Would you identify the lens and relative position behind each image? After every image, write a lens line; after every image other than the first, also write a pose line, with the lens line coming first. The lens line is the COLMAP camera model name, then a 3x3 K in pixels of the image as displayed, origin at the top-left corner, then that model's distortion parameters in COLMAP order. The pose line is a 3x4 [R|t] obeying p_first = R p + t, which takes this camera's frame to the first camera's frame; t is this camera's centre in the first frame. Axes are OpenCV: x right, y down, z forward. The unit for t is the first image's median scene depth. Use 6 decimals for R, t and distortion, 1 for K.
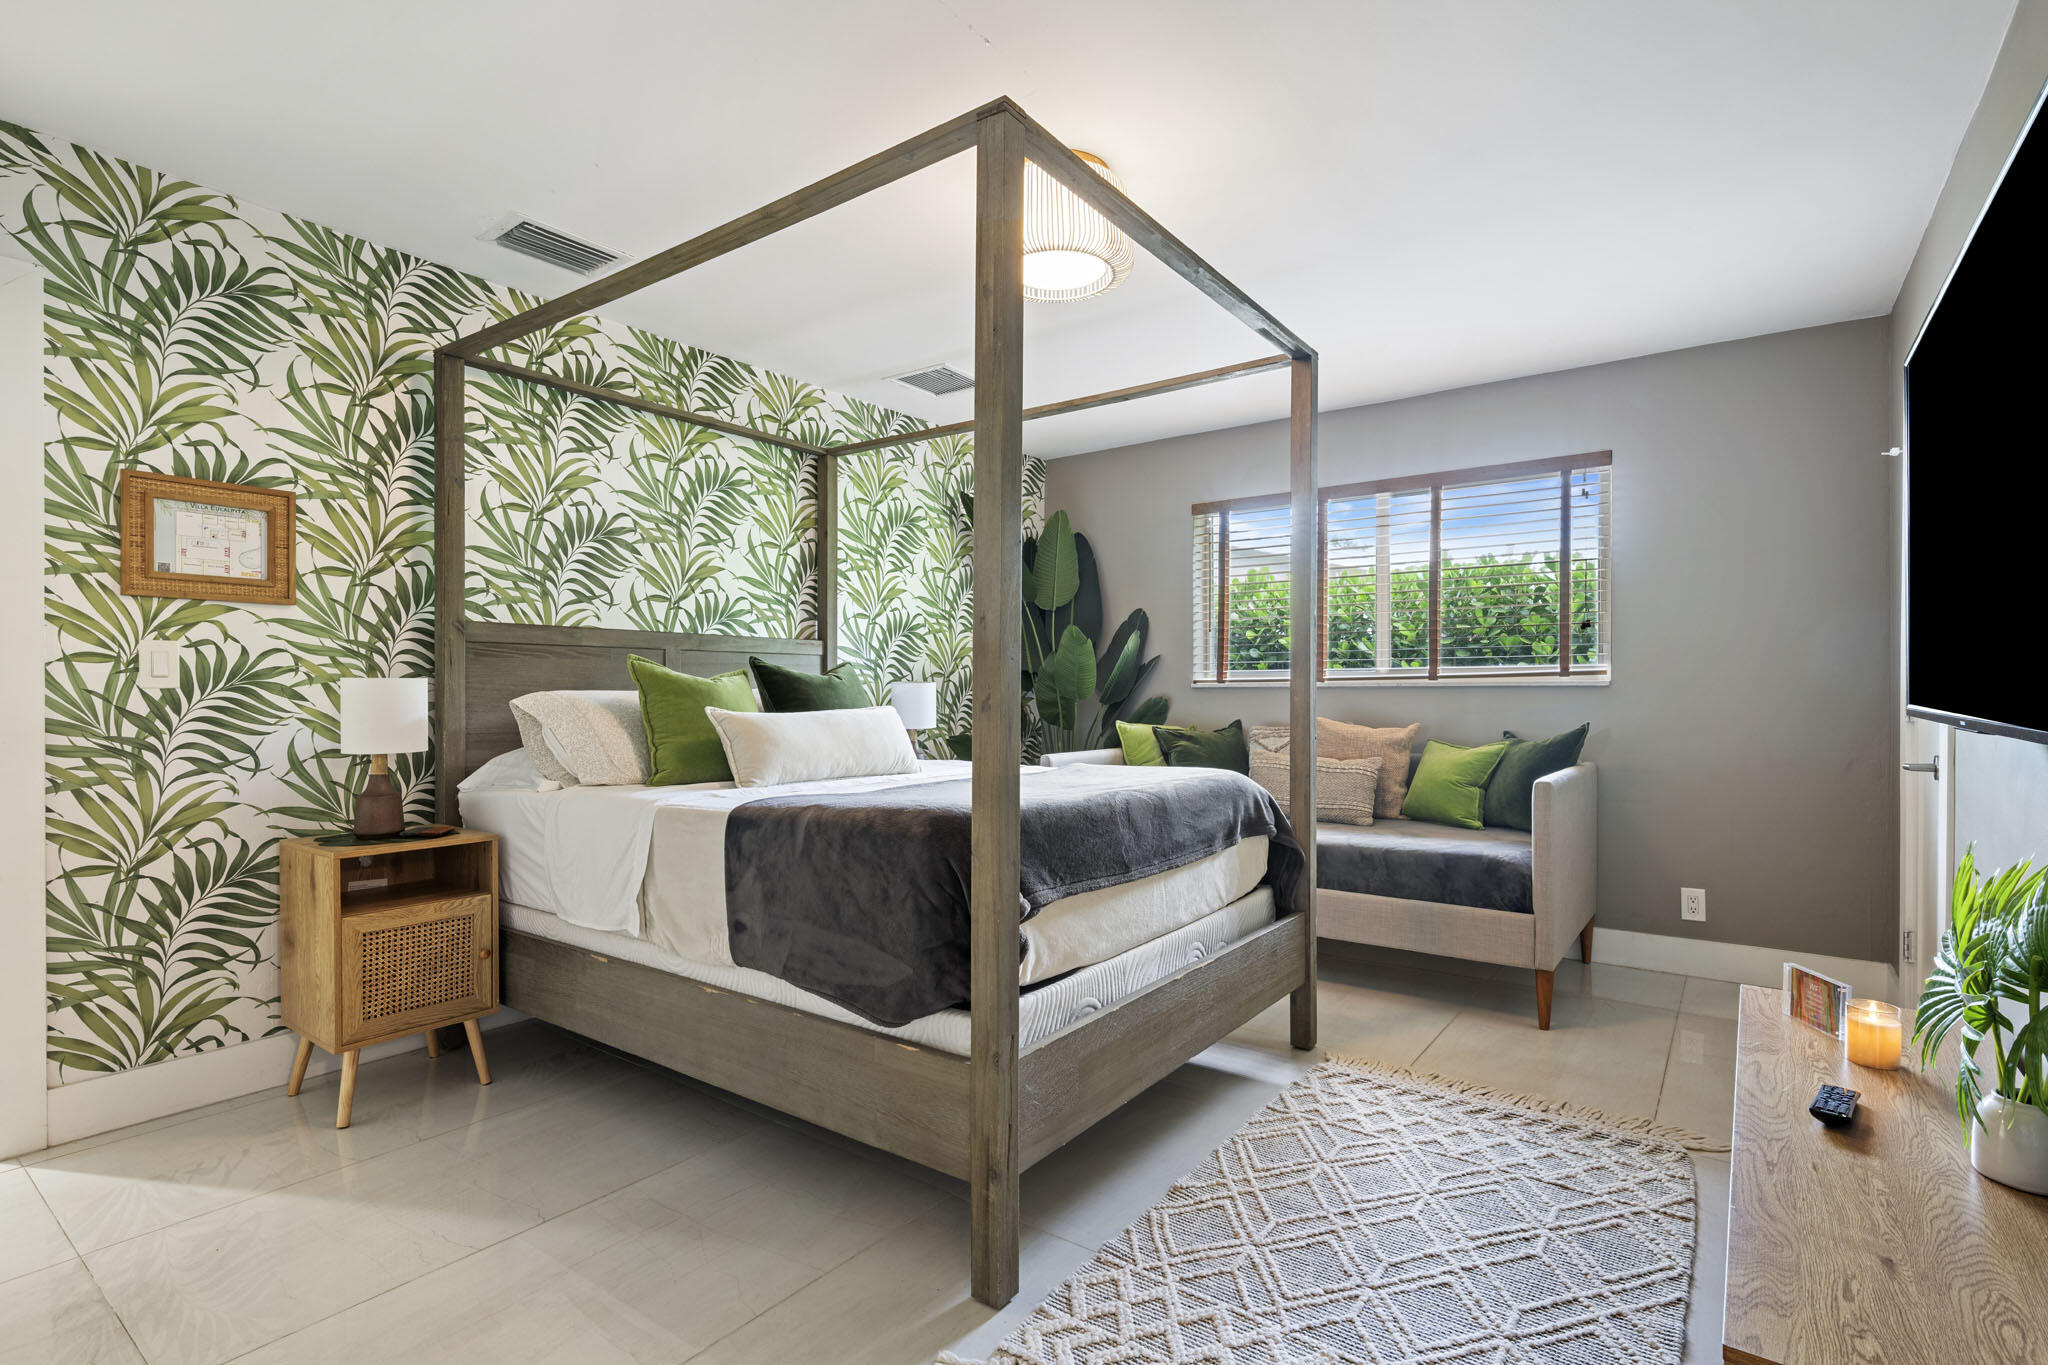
lens RADIAL K [[985.9, 0, 1032.5], [0, 985.9, 685.9], [0, 0, 1]] dist [0.000337, -0.002230]
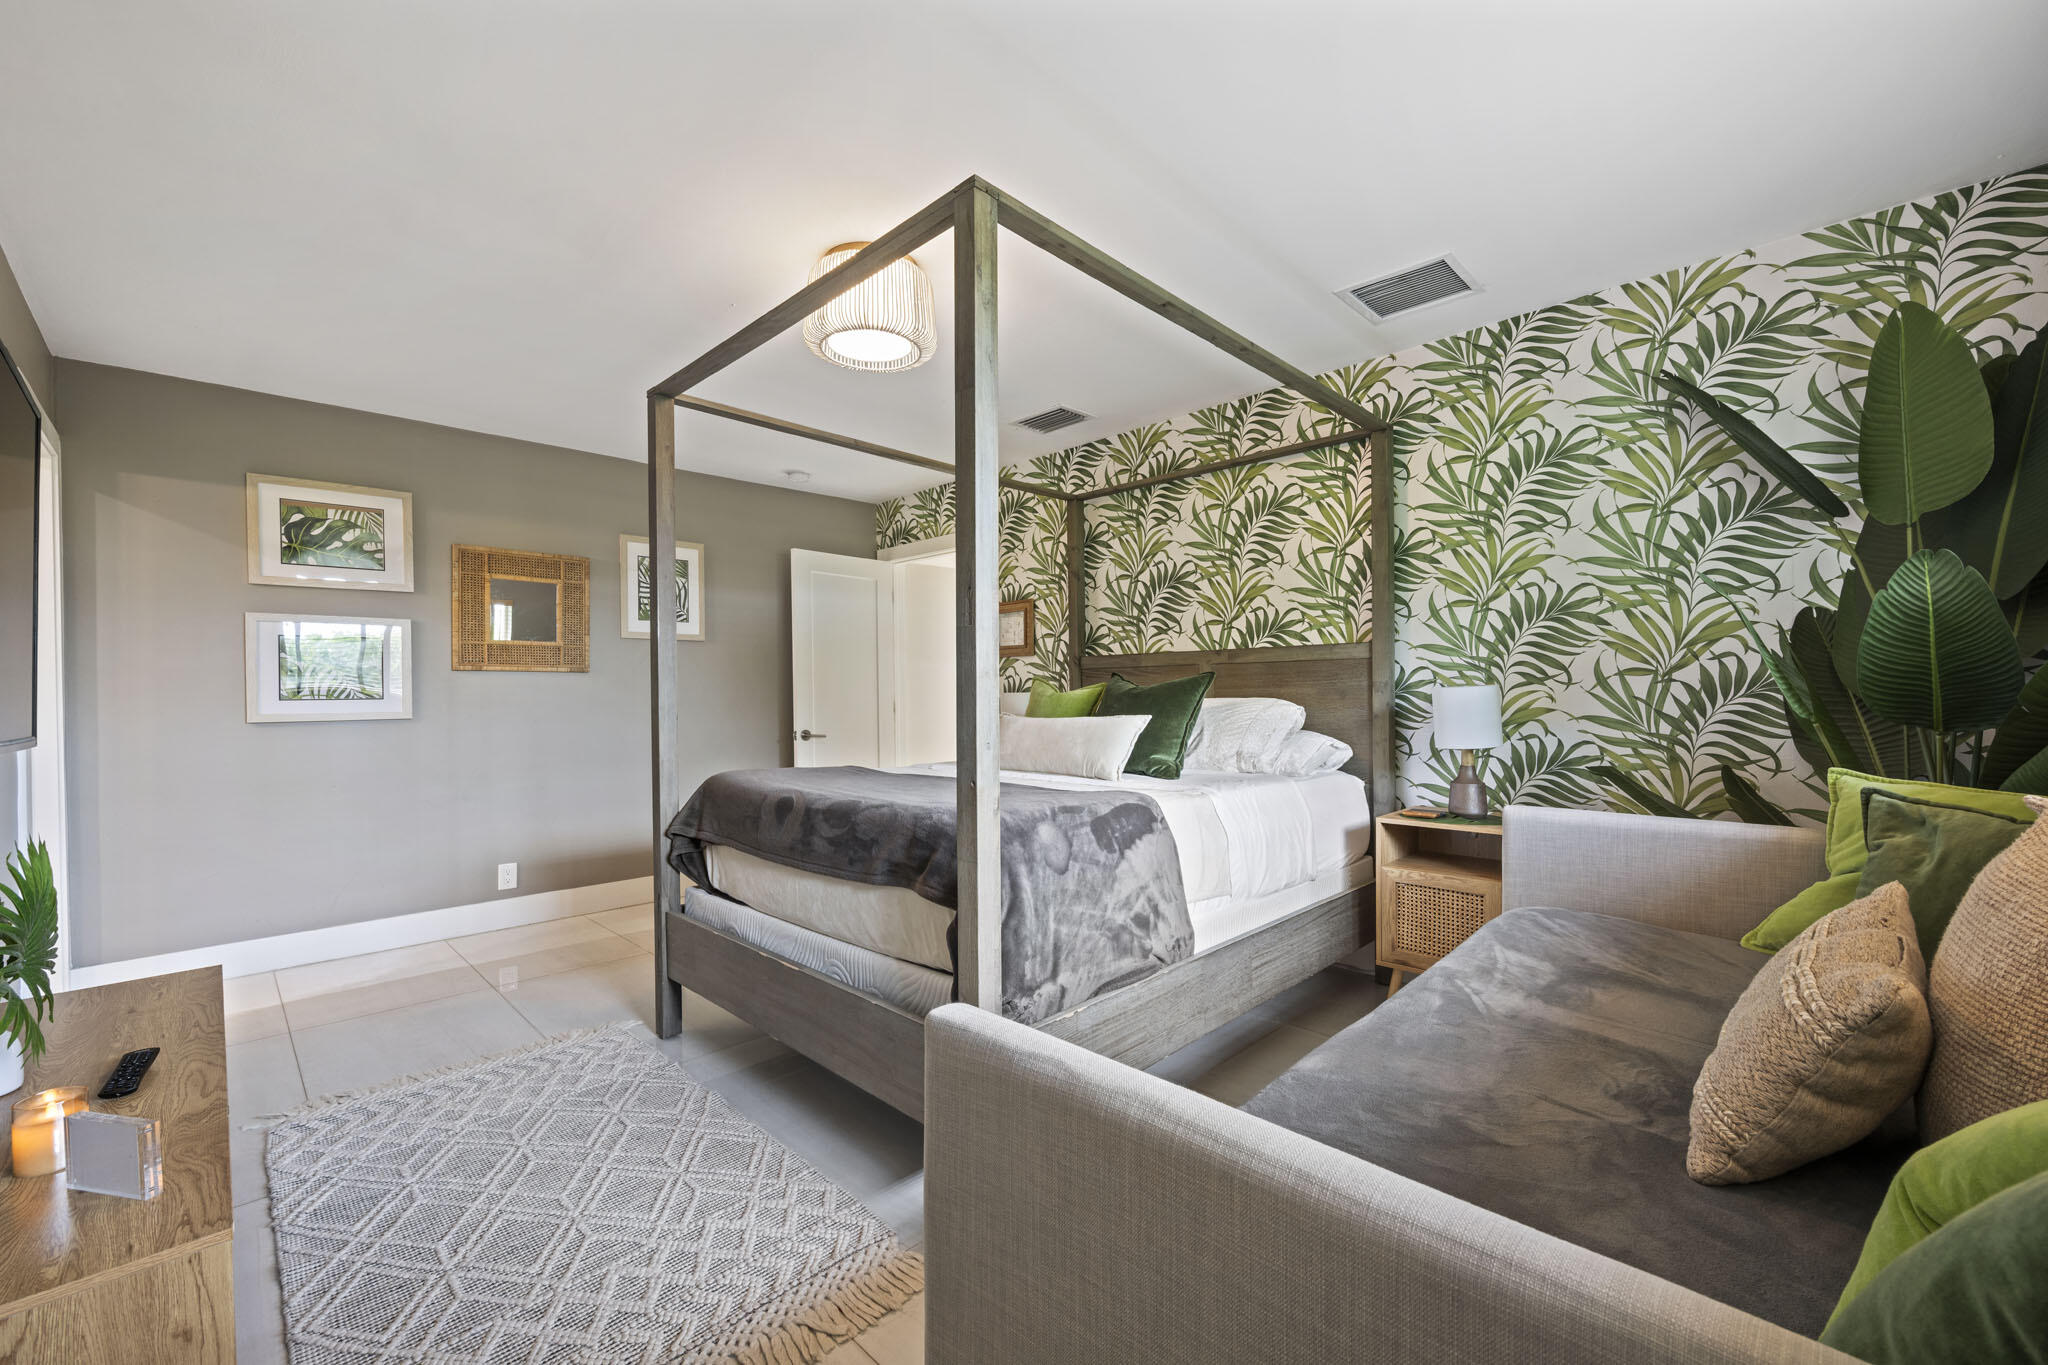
lens RADIAL K [[861.8, 0, 1037.9], [0, 861.8, 693.5], [0, 0, 1]] dist [0.000639, -0.001126]
pose [[-0.170122, -0.005880, -0.985405, 0.669643], [0.008147, 0.999940, -0.007373, 0.004701], [0.985389, -0.009282, -0.170064, 0.917838]]
